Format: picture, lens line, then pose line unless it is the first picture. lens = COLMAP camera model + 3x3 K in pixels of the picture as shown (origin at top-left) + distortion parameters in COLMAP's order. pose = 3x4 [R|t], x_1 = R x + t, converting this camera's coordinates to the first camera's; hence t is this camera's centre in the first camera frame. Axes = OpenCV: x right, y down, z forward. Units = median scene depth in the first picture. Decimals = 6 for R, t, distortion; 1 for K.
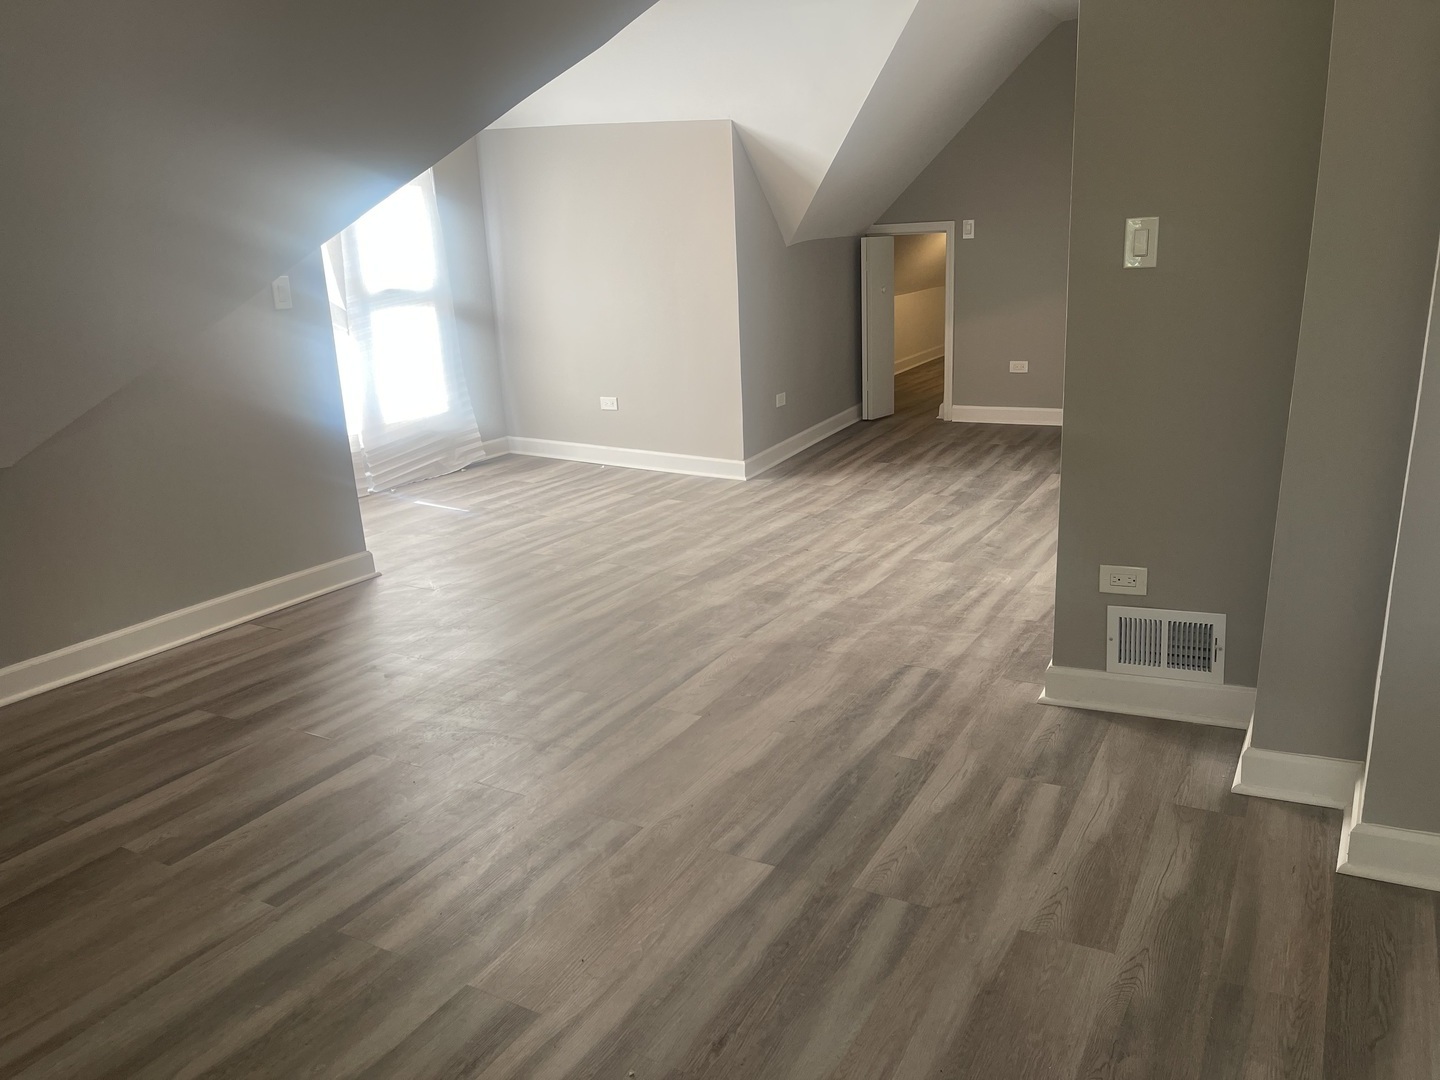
lens RADIAL K [[1095.4, 0, 717.8], [0, 1095.4, 548.2], [0, 0, 1]] dist [0.064631, -0.081094]
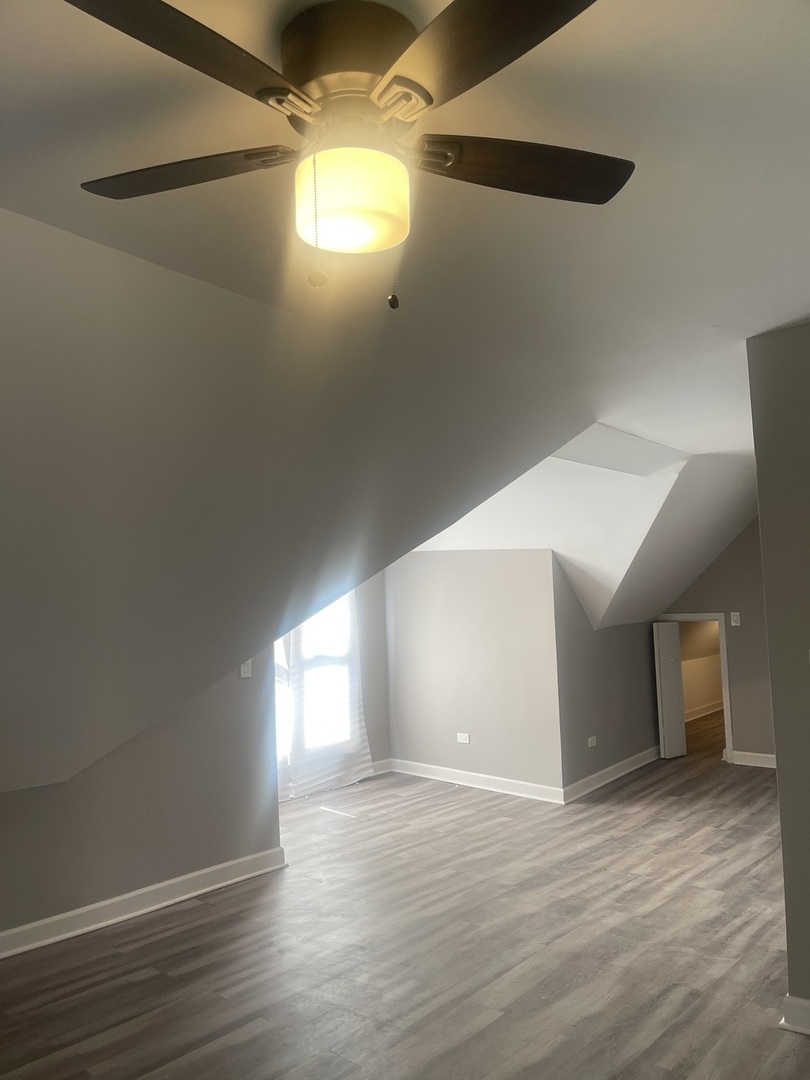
lens RADIAL K [[821.5, 0, 395.3], [0, 821.5, 554.6], [0, 0, 1]] dist [0.064631, -0.081094]
pose [[0.978966, -0.001792, -0.204018, 0.048569], [-0.063822, 0.947087, -0.314567, -0.032850], [0.193787, 0.320971, 0.927051, -0.084281]]
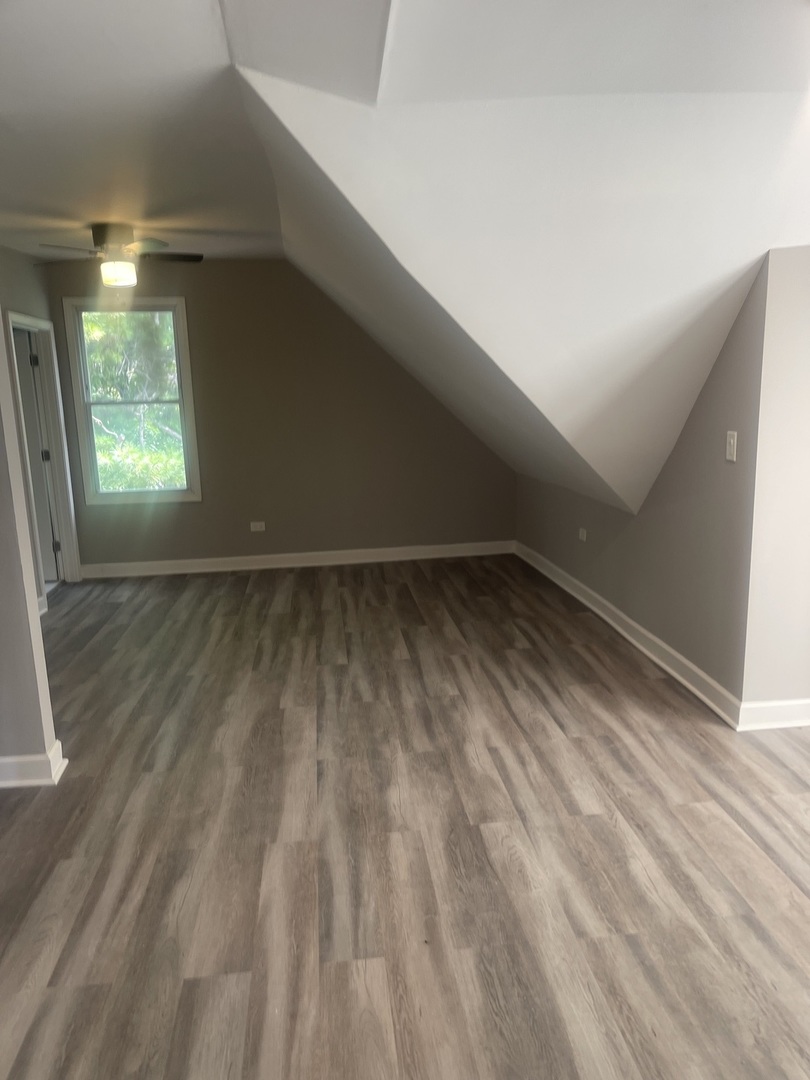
lens RADIAL K [[821.5, 0, 400.4], [0, 821.5, 550.1], [0, 0, 1]] dist [0.064631, -0.081094]
pose [[-0.816904, 0.176257, -0.549183, 0.383574], [-0.090050, 0.901512, 0.423282, -0.485738], [0.569701, 0.395234, -0.720576, 1.527954]]
